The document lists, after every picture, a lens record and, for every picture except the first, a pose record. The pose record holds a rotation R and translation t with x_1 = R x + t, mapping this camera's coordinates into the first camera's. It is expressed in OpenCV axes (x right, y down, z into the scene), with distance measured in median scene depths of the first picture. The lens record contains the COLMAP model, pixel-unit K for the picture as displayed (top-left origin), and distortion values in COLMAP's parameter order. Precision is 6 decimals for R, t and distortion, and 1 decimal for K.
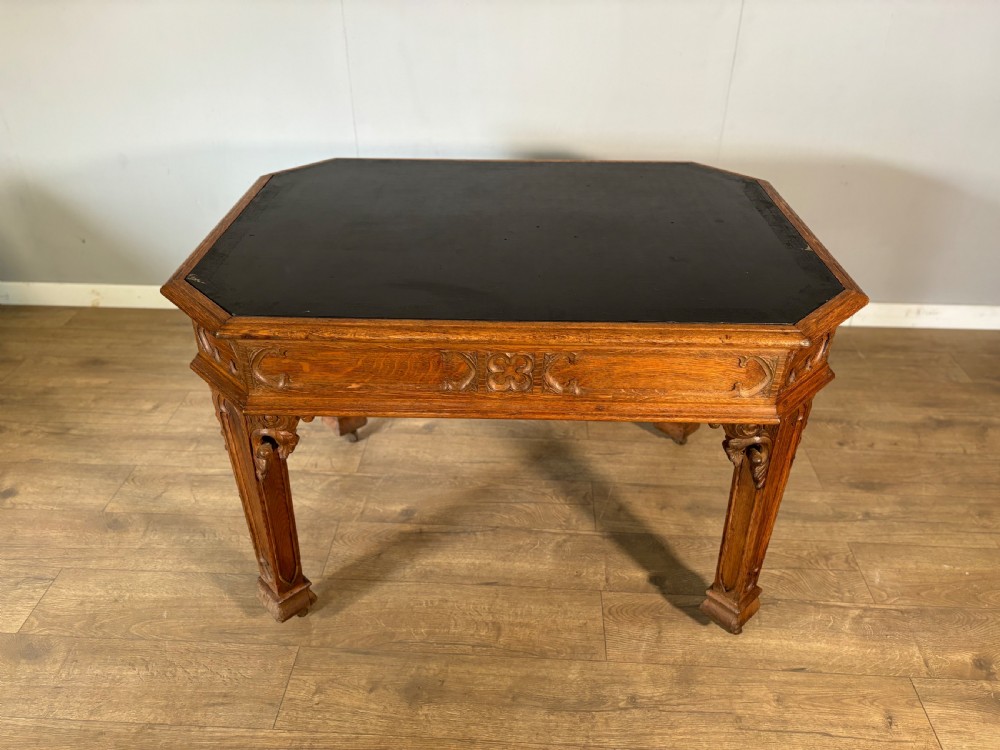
lens RADIAL K [[761.8, 0, 494.2], [0, 761.8, 379.8], [0, 0, 1]] dist [0.037071, -0.045922]
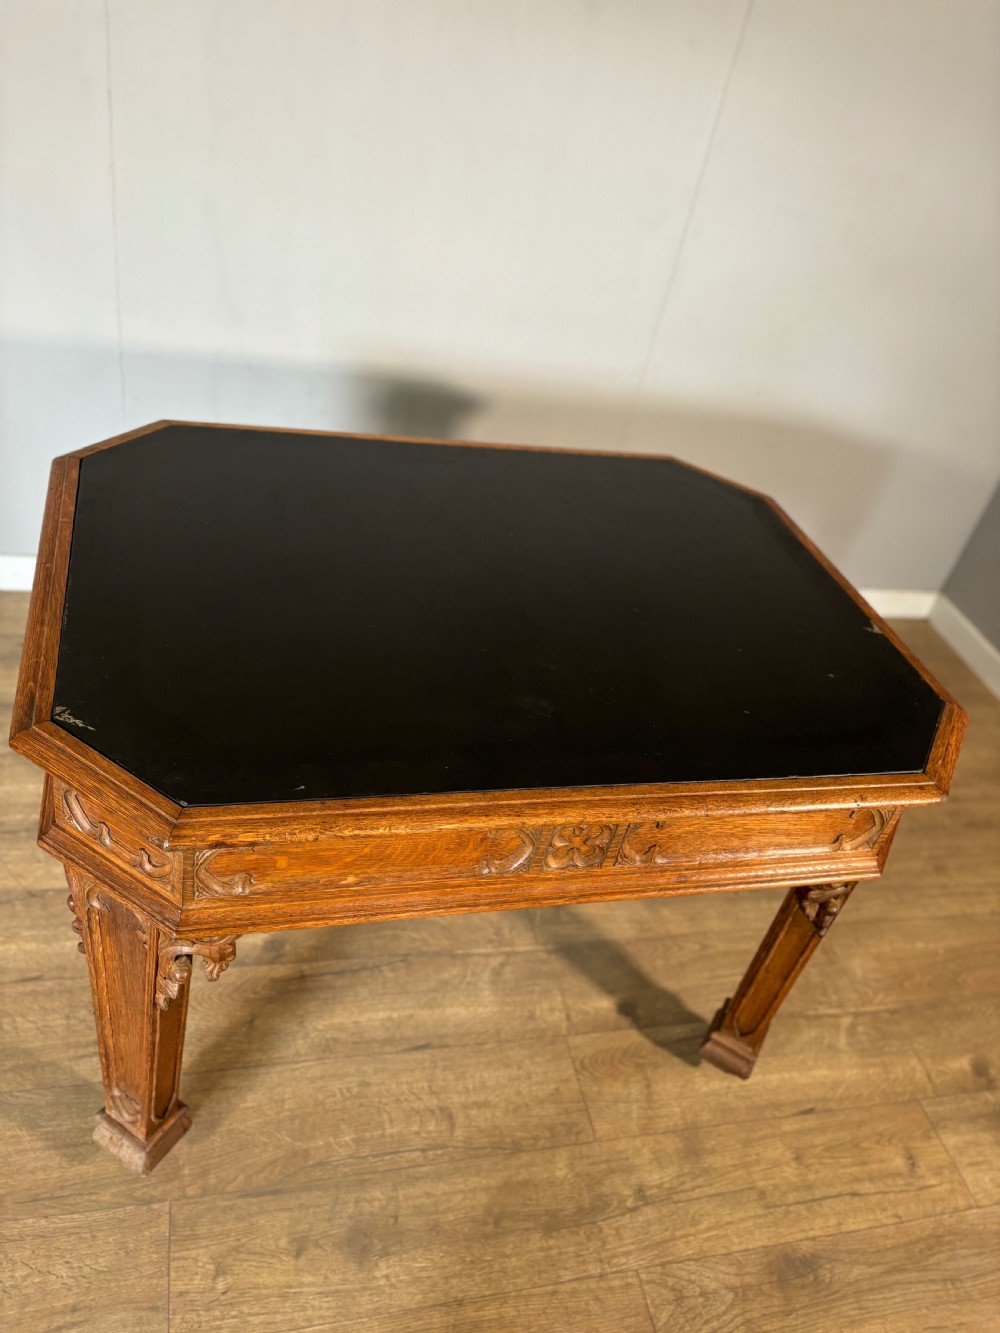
lens RADIAL K [[1015.4, 0, 502.0], [0, 1015.4, 662.7], [0, 0, 1]] dist [0.037071, -0.045922]
pose [[0.940664, -0.021577, 0.338652, -0.267314], [-0.011404, 0.995402, 0.095099, -0.198121], [-0.339147, -0.093318, 0.936093, 0.114124]]
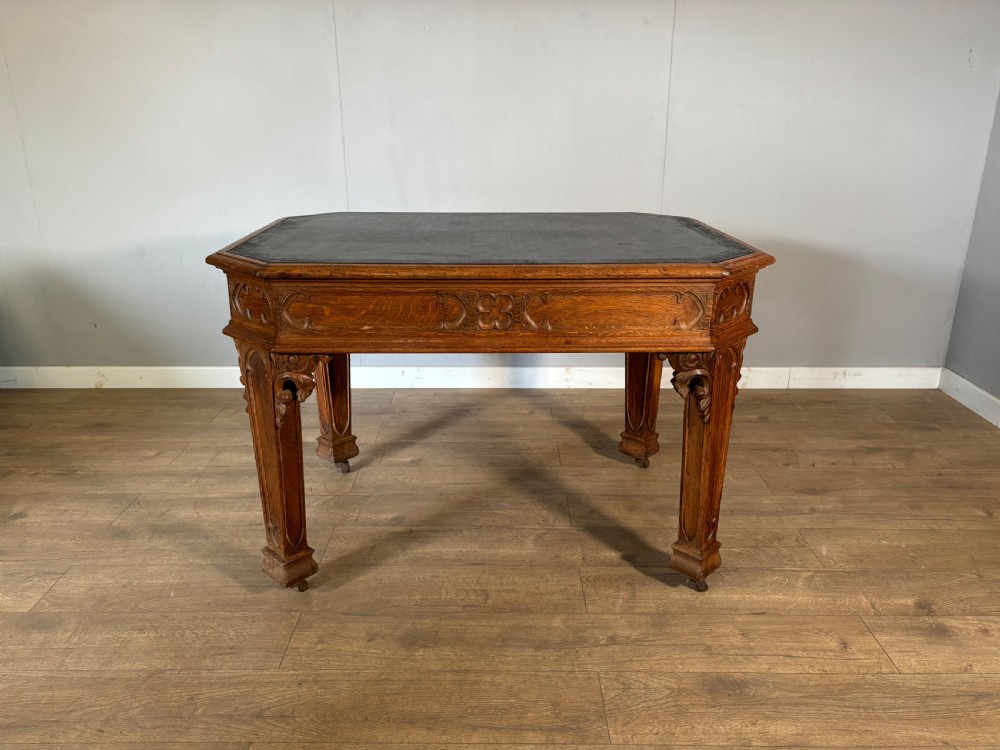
lens RADIAL K [[761.8, 0, 498.3], [0, 761.8, 381.1], [0, 0, 1]] dist [0.037071, -0.045922]
pose [[0.998572, -0.016512, 0.050813, -0.027618], [0.027972, 0.971857, -0.233903, 0.285687], [-0.045520, 0.234990, 0.970931, -0.123588]]
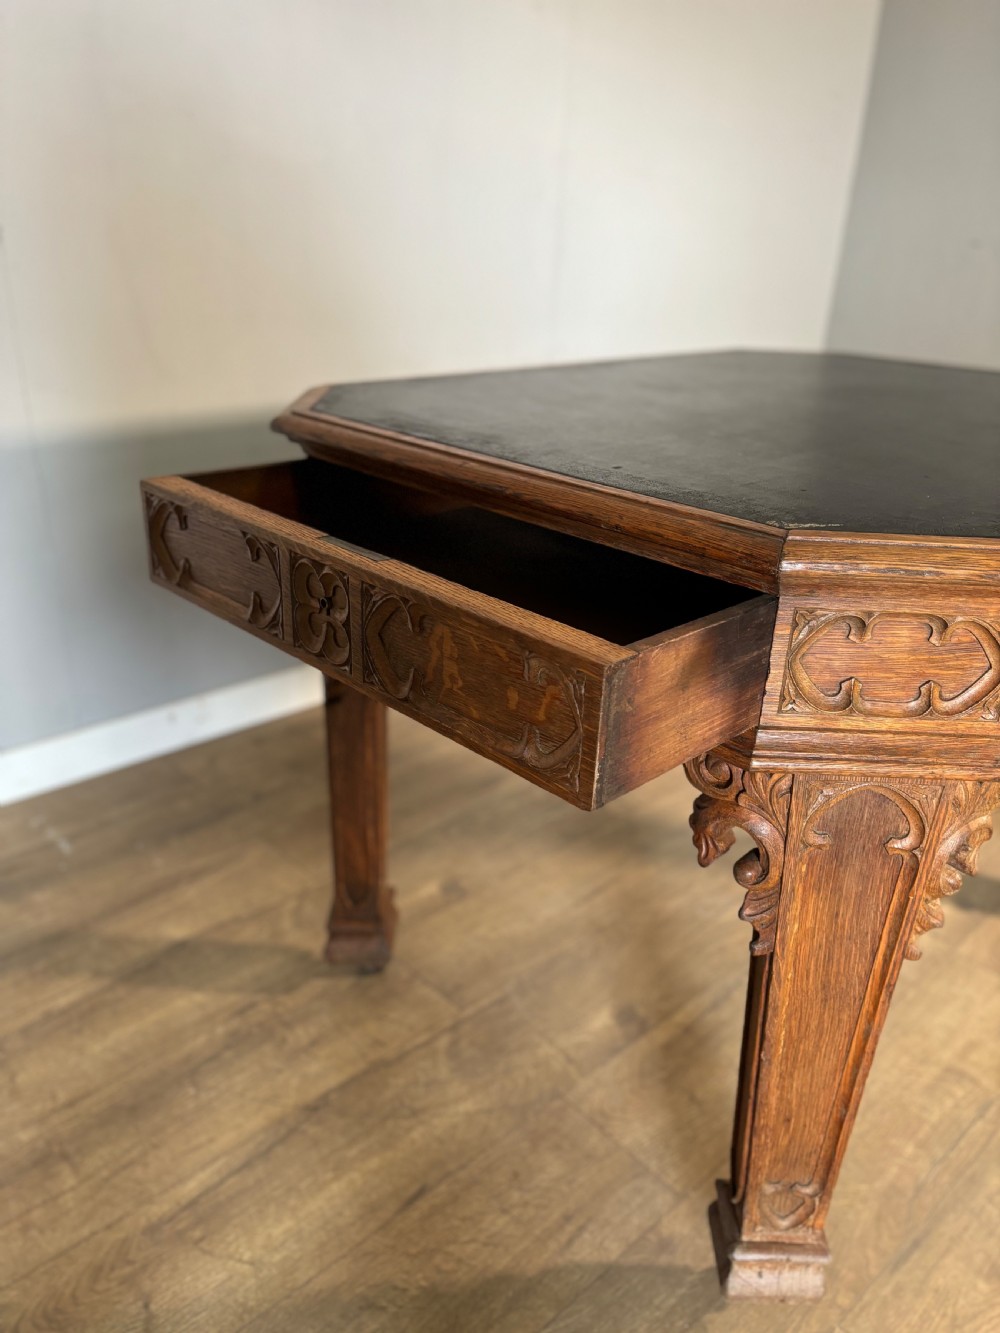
lens RADIAL K [[1015.4, 0, 504.4], [0, 1015.4, 668.7], [0, 0, 1]] dist [0.037071, -0.045922]
pose [[0.693830, -0.264328, 0.669874, -0.685083], [0.359757, 0.933035, -0.004453, -0.089386], [-0.623839, 0.244082, 0.742462, 0.557514]]
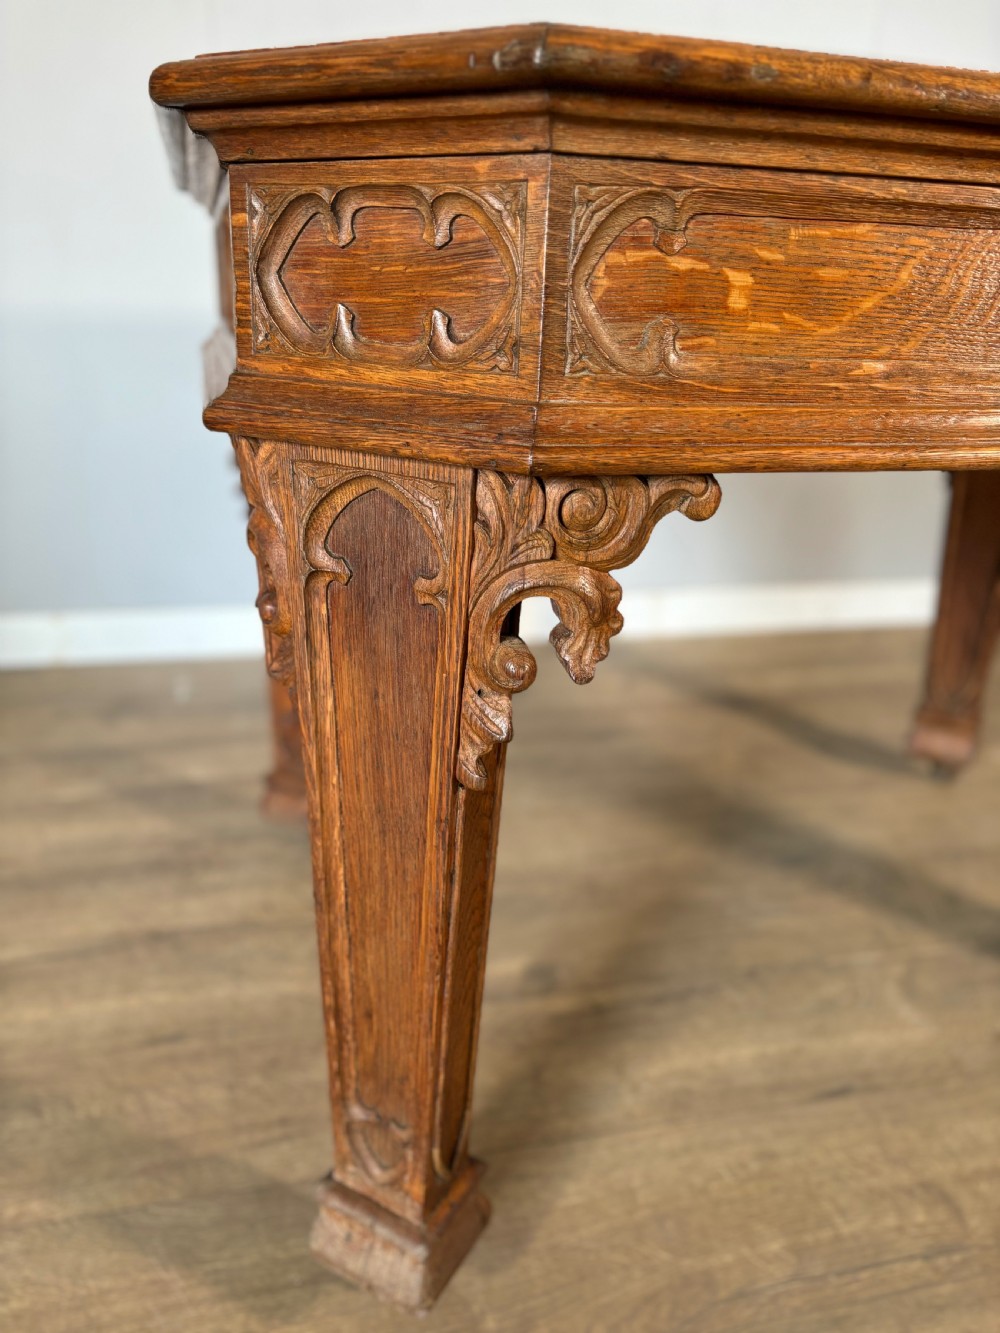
lens RADIAL K [[1015.4, 0, 488.5], [0, 1015.4, 667.1], [0, 0, 1]] dist [0.037071, -0.045922]
pose [[0.958806, -0.069277, 0.275483, -0.337043], [0.125901, 0.972986, -0.193512, 0.136617], [-0.254636, 0.220225, 0.941627, 0.516396]]
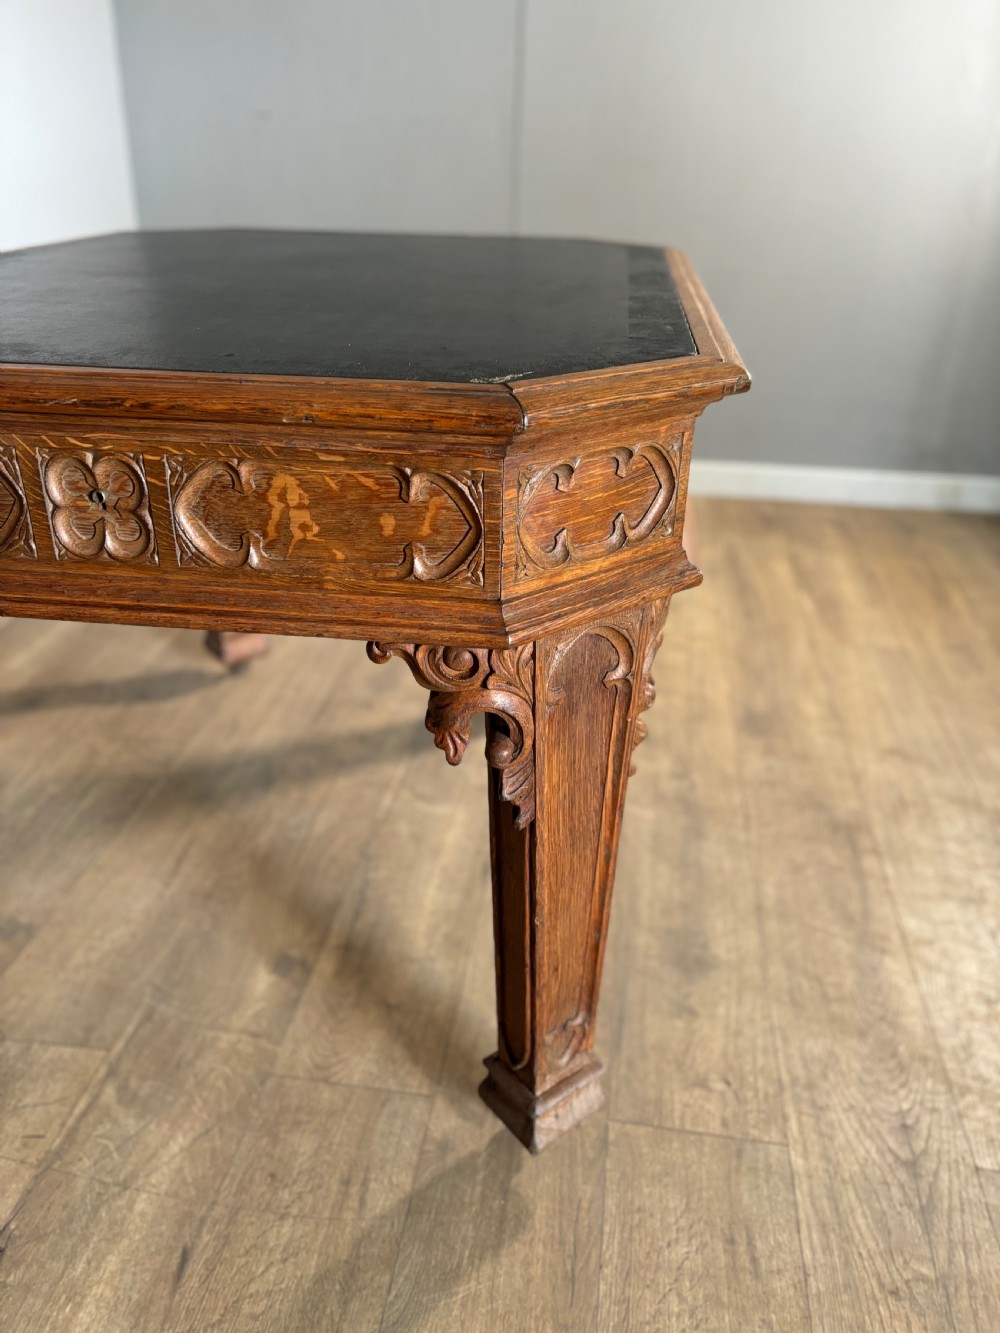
lens RADIAL K [[1015.4, 0, 491.8], [0, 1015.4, 675.9], [0, 0, 1]] dist [0.037071, -0.045922]
pose [[0.089928, -0.464926, 0.880771, -0.702164], [0.527740, 0.772237, 0.353752, -0.154735], [-0.844632, 0.433005, 0.314806, 0.707842]]
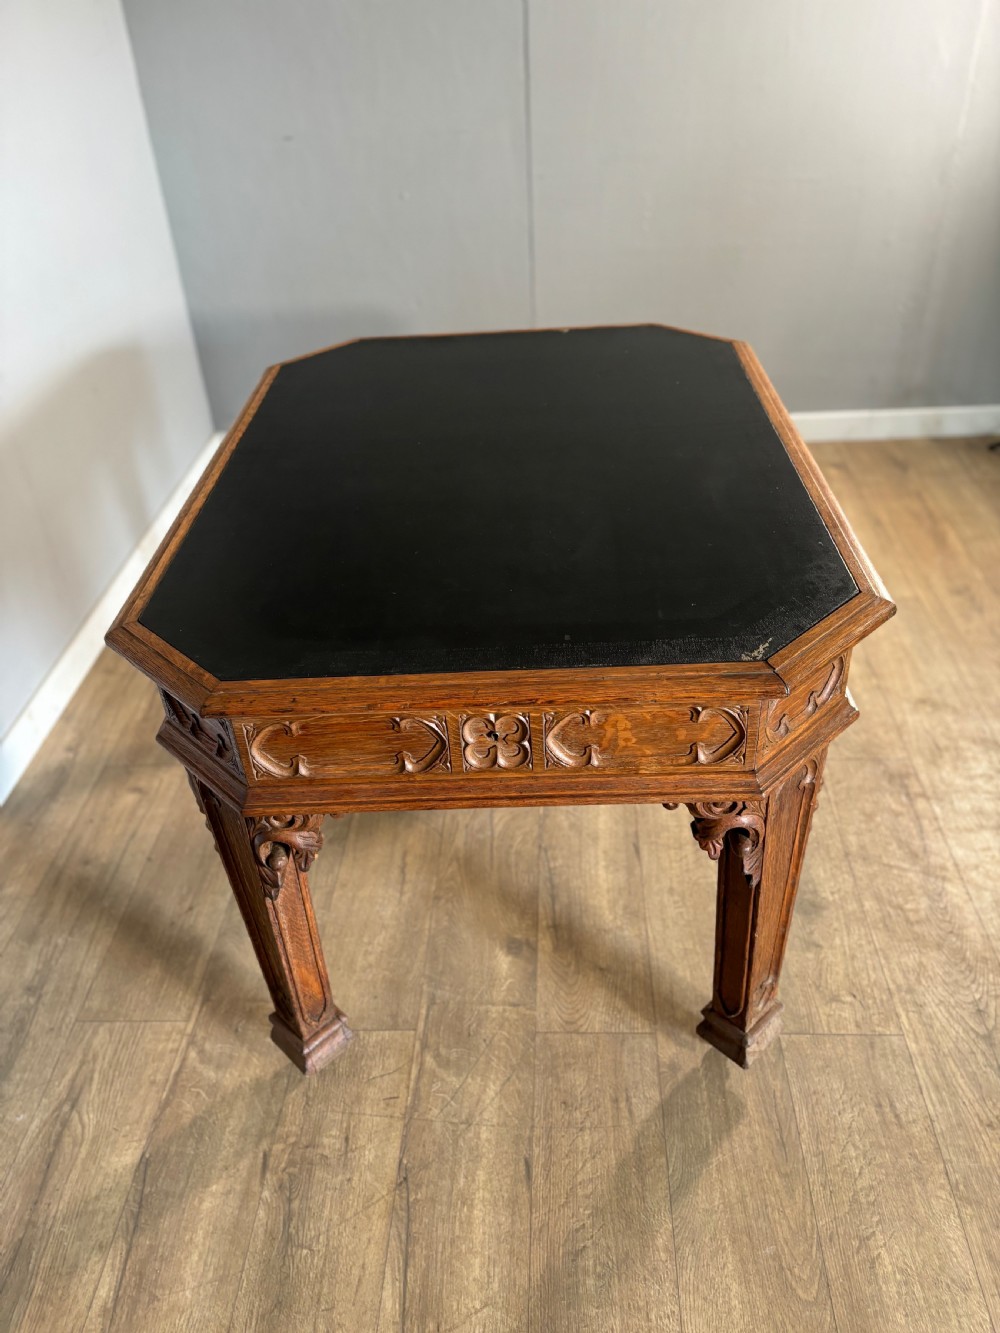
lens RADIAL K [[1015.4, 0, 503.5], [0, 1015.4, 668.5], [0, 0, 1]] dist [0.037071, -0.045922]
pose [[-0.012374, -0.582501, 0.812736, -0.820475], [0.588224, 0.653041, 0.477000, -0.488338], [-0.808603, 0.483973, 0.334561, 0.700190]]
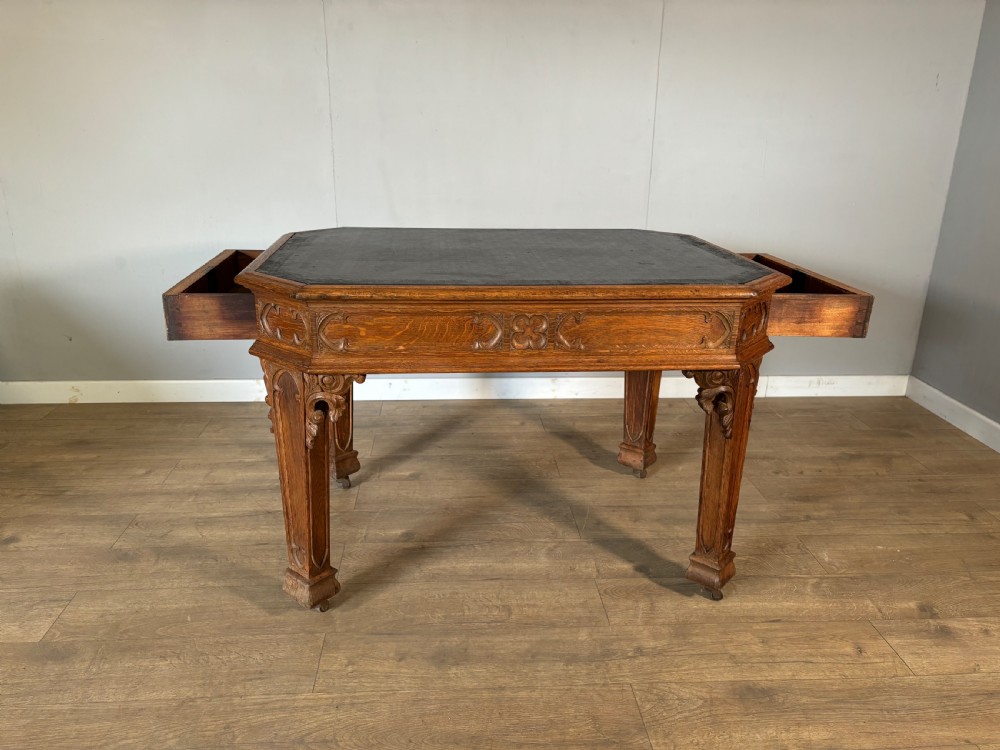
lens RADIAL K [[761.8, 0, 493.3], [0, 761.8, 377.9], [0, 0, 1]] dist [0.037071, -0.045922]
pose [[0.992408, -0.023751, 0.120677, -0.140003], [0.052376, 0.969374, -0.239938, 0.265696], [-0.111283, 0.244437, 0.963258, -0.129410]]
